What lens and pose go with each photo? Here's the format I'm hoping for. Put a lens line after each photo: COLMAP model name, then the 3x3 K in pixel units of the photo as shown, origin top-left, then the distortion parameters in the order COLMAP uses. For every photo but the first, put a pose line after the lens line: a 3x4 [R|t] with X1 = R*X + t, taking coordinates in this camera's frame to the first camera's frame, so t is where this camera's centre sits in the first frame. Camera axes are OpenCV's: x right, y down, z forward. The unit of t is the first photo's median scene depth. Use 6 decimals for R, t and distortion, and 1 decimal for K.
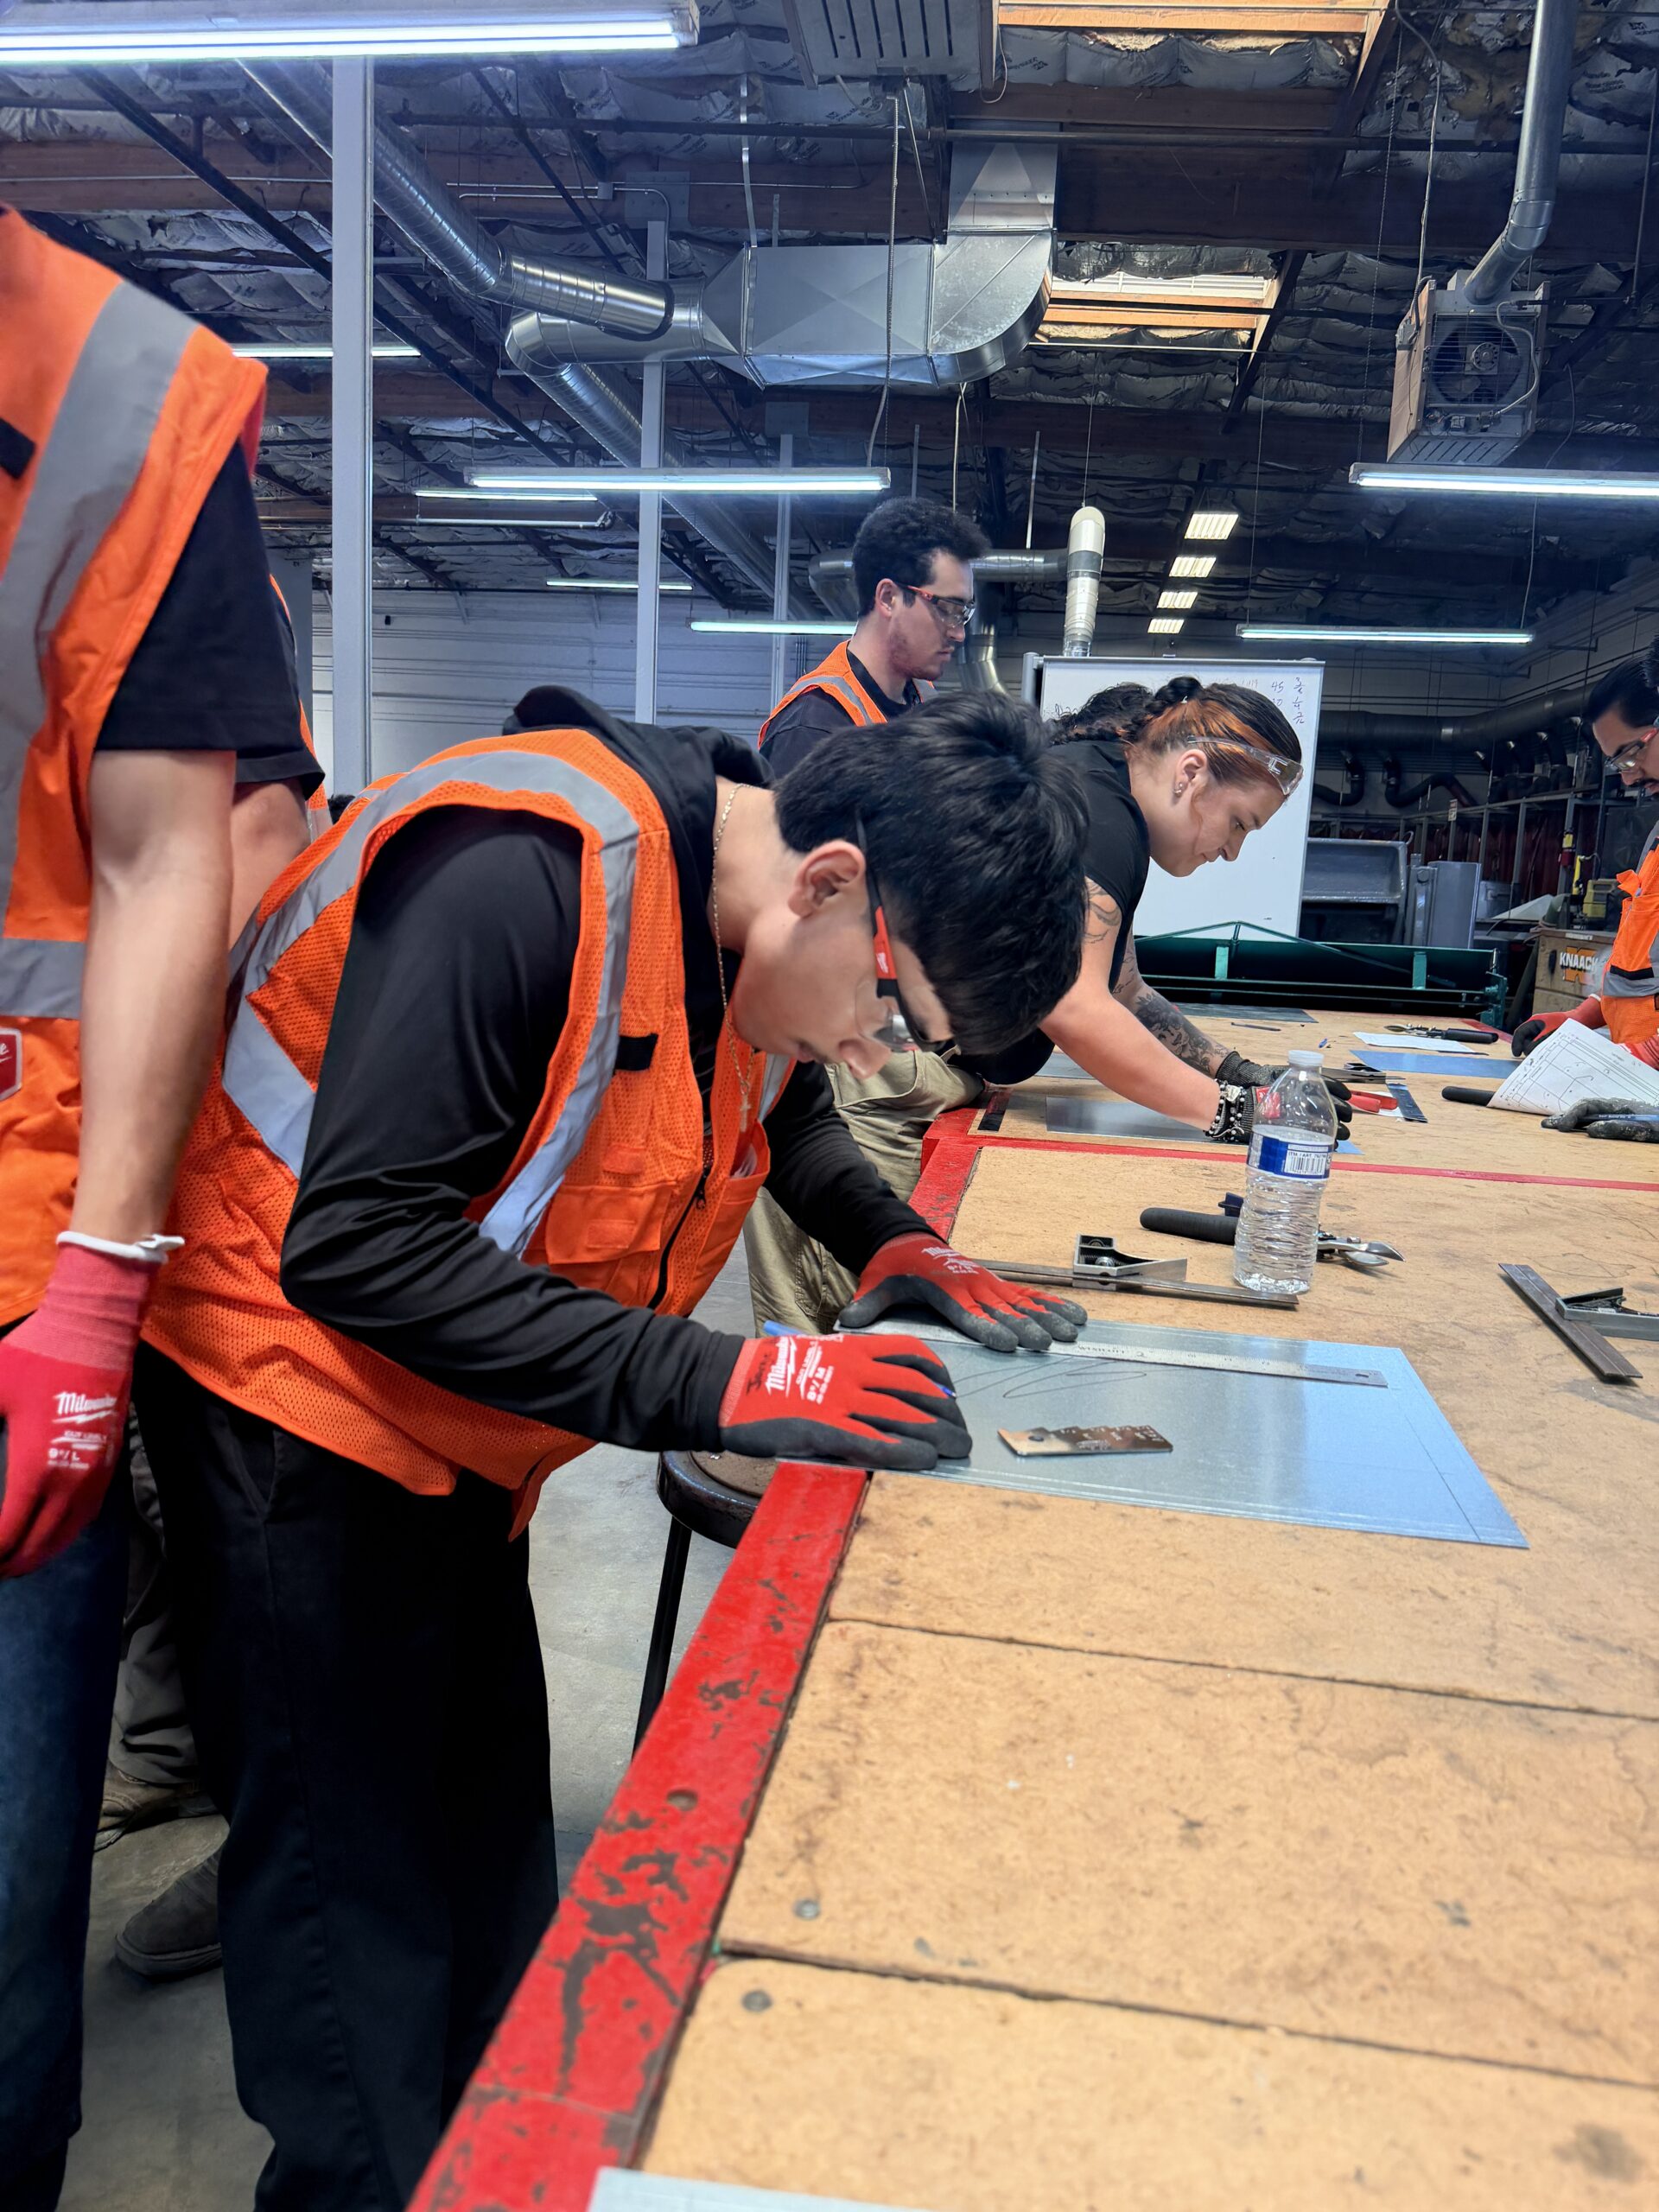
lens RADIAL K [[1572.0, 0, 819.1], [0, 1572.0, 1085.1], [0, 0, 1]] dist [0.010113, -0.014526]
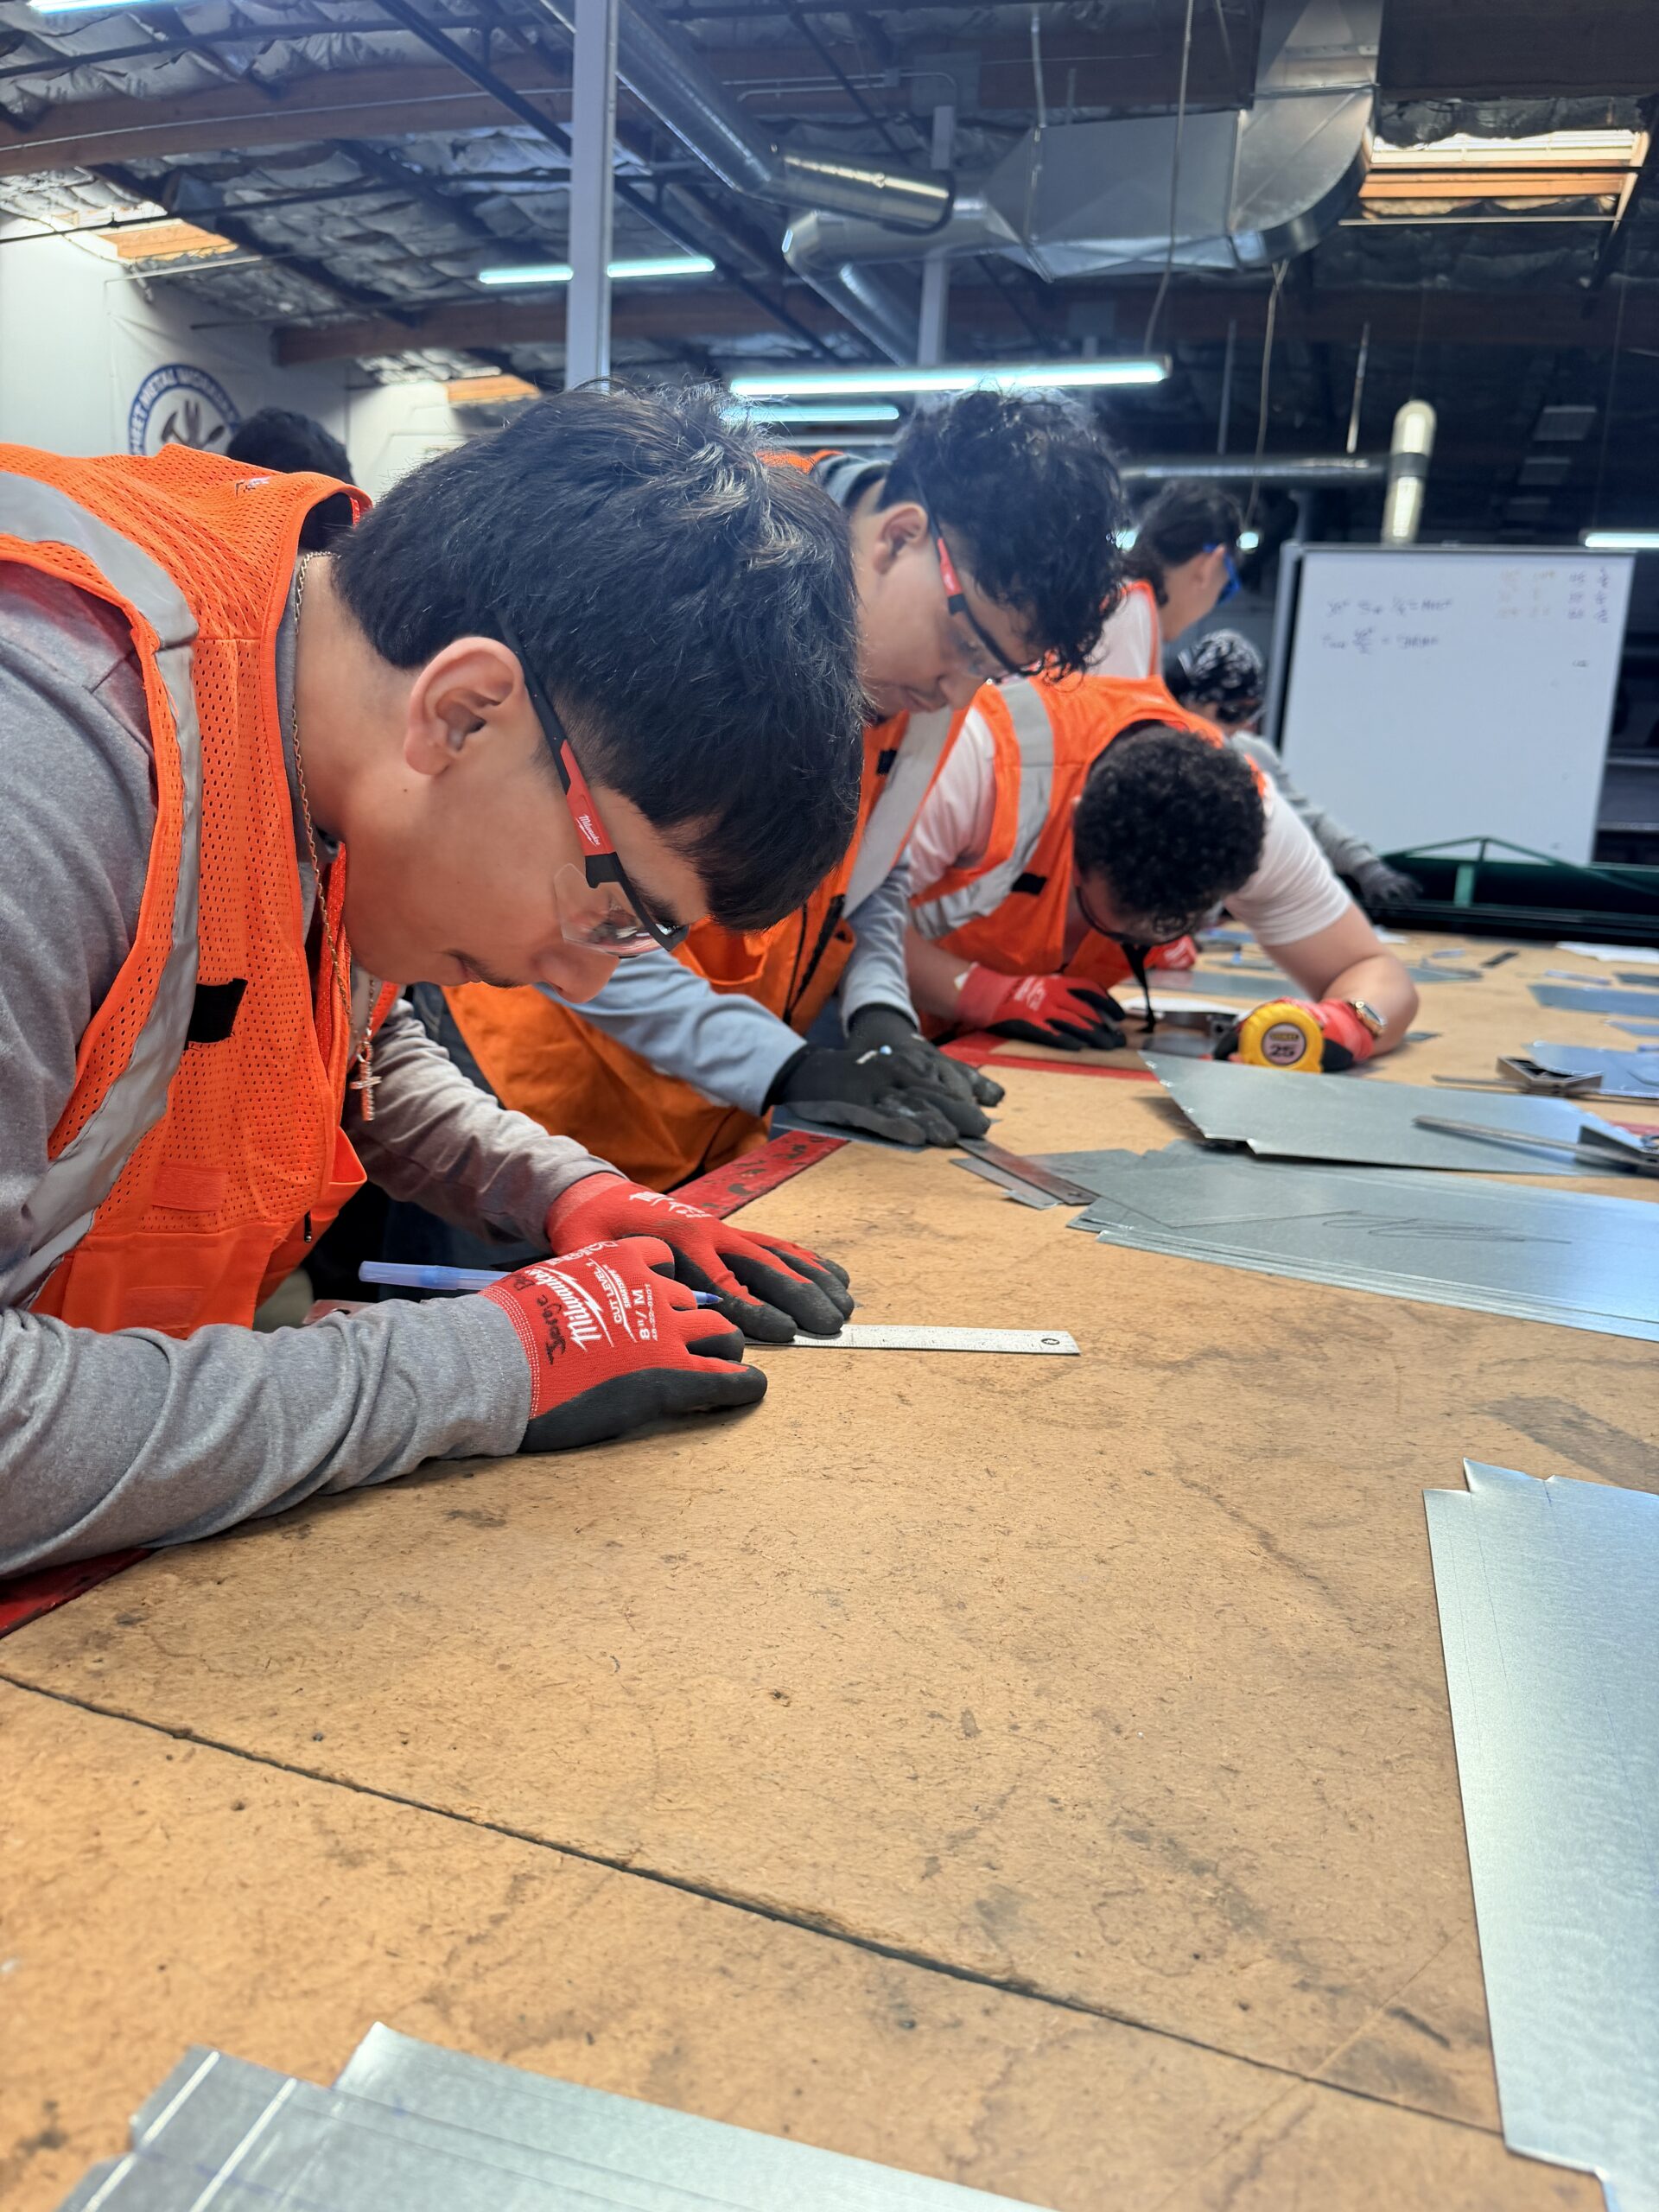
lens RADIAL K [[1572.0, 0, 821.7], [0, 1572.0, 1088.7], [0, 0, 1]] dist [0.010113, -0.014526]
pose [[0.981636, 0.045690, -0.185212, 0.028440], [-0.037376, 0.998141, 0.048135, 0.002591], [0.187067, -0.040329, 0.981519, 0.024485]]
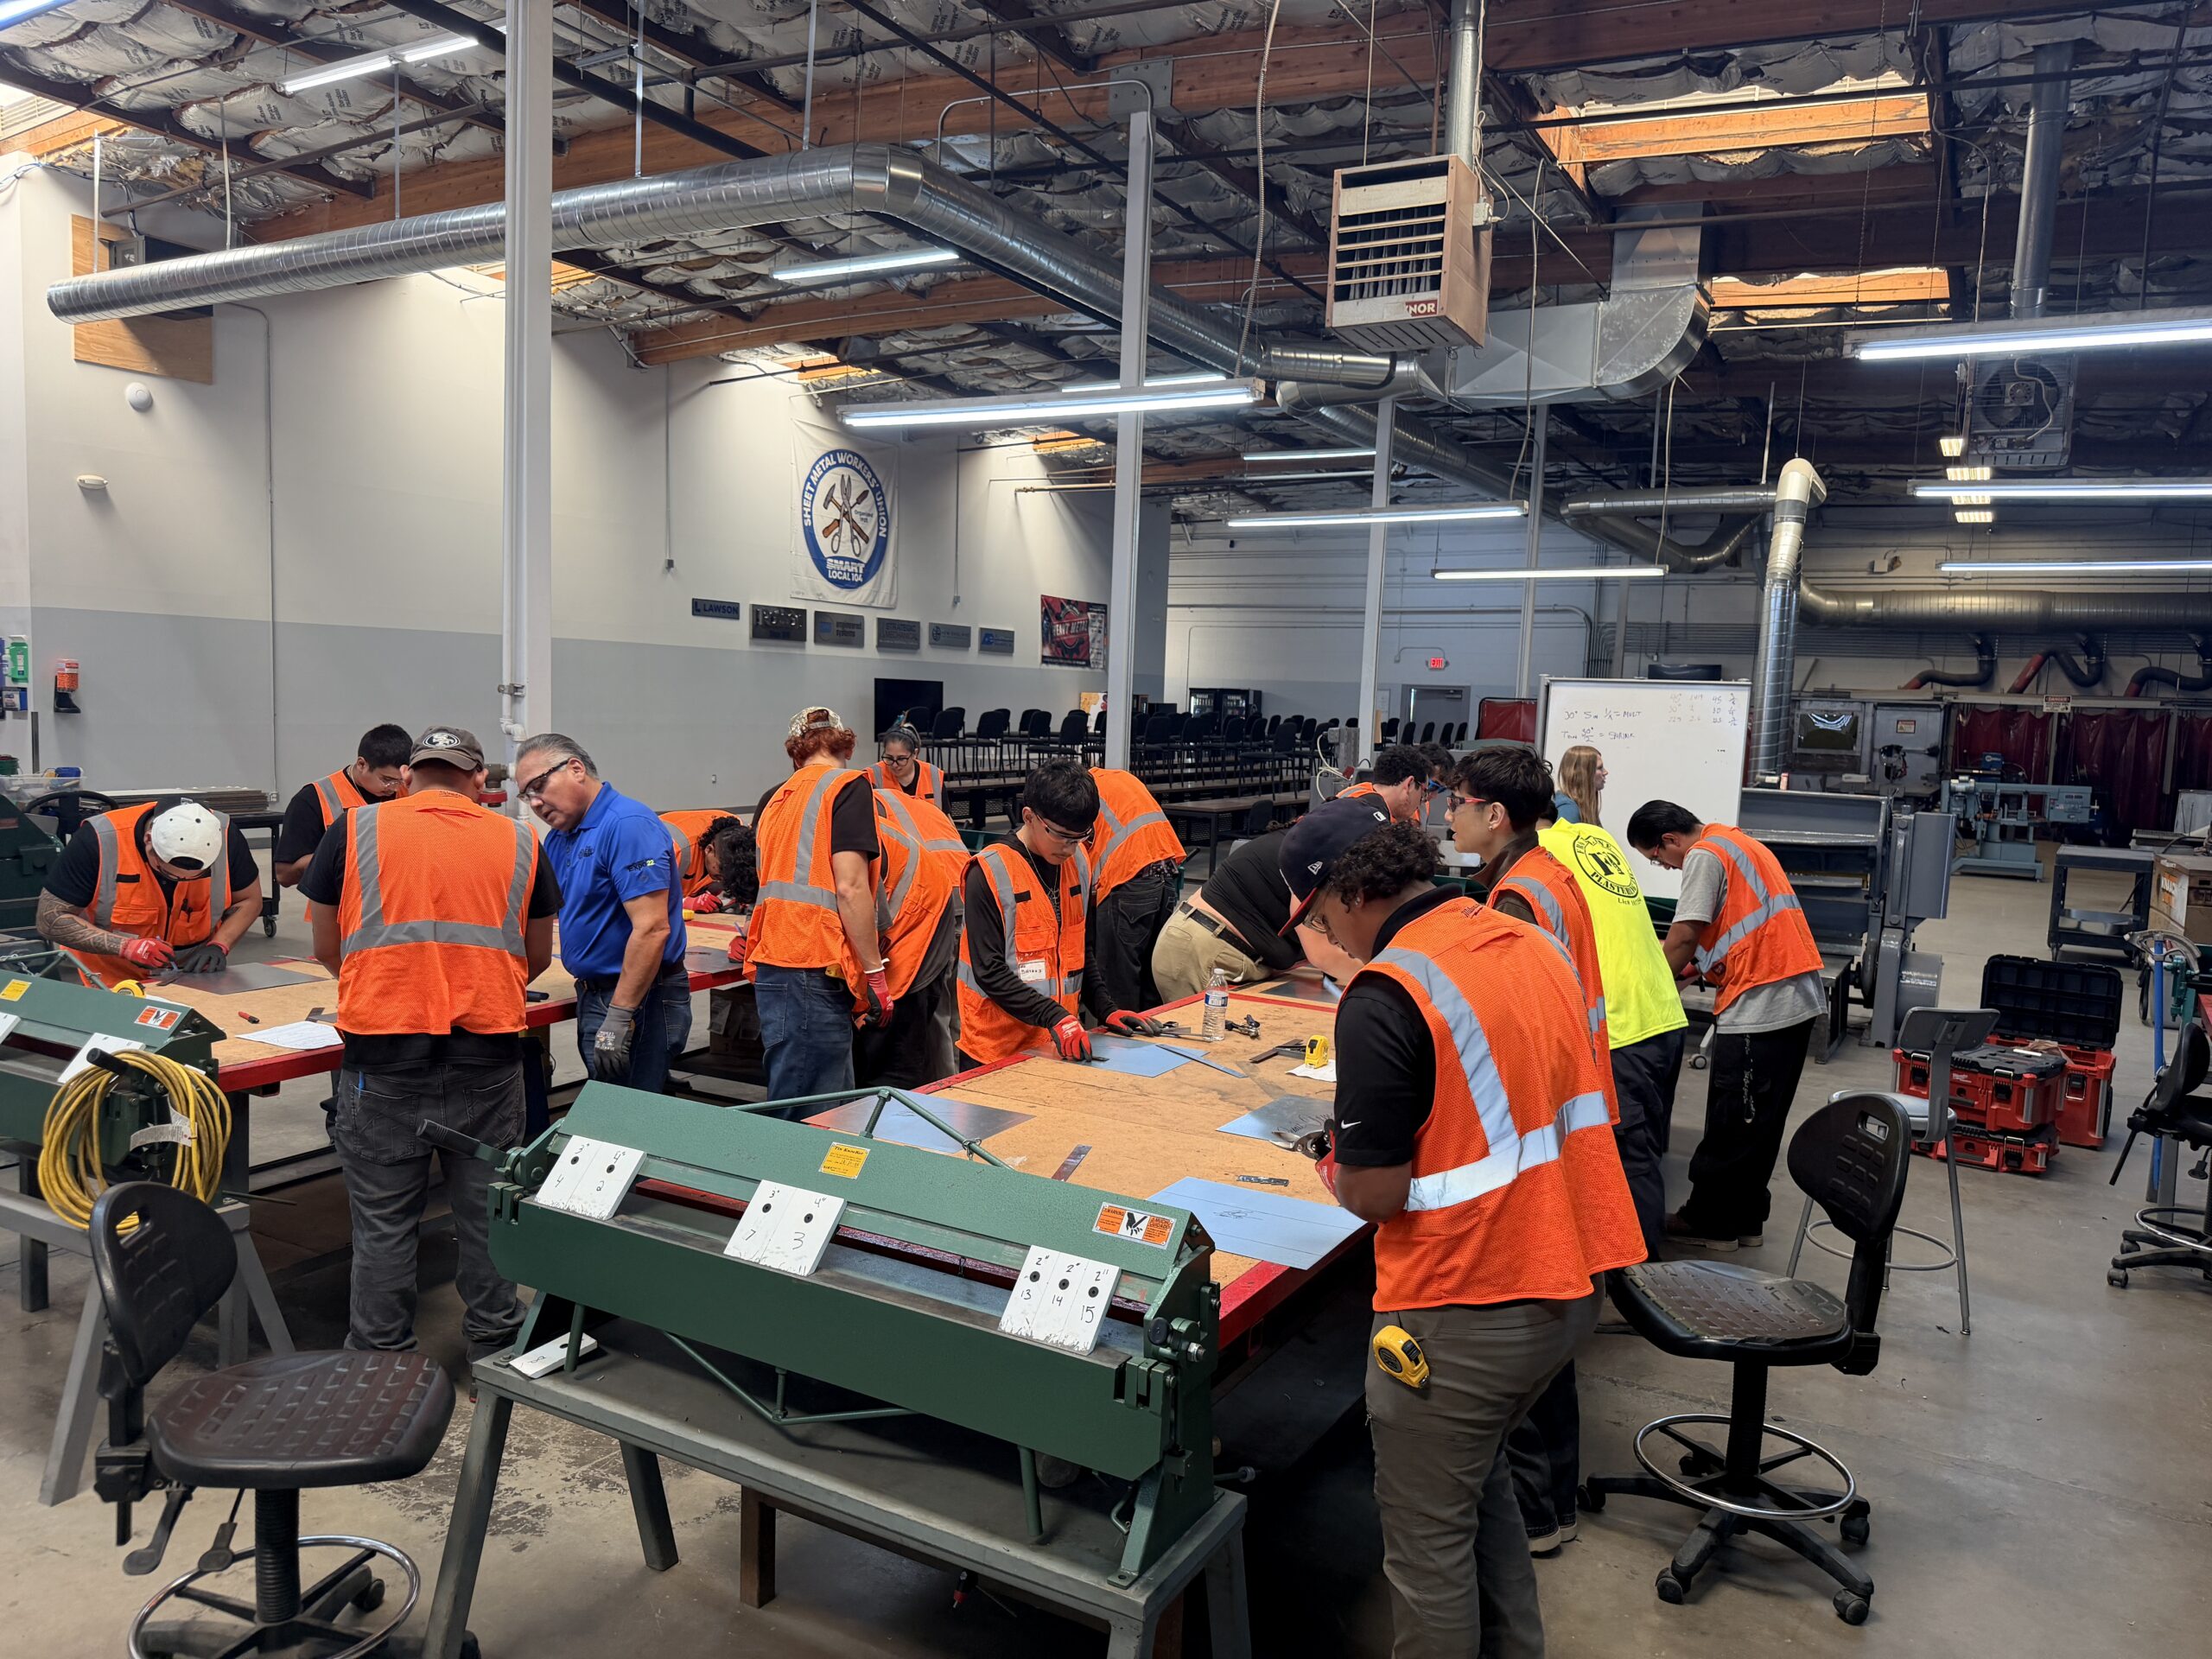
lens RADIAL K [[1572.0, 0, 1120.8], [0, 1572.0, 894.1], [0, 0, 1]] dist [0.010113, -0.014526]
pose [[0.935663, 0.041381, -0.350460, 0.170954], [-0.050865, 0.998545, -0.017896, -0.010971], [0.349209, 0.034571, 0.936407, -0.304373]]
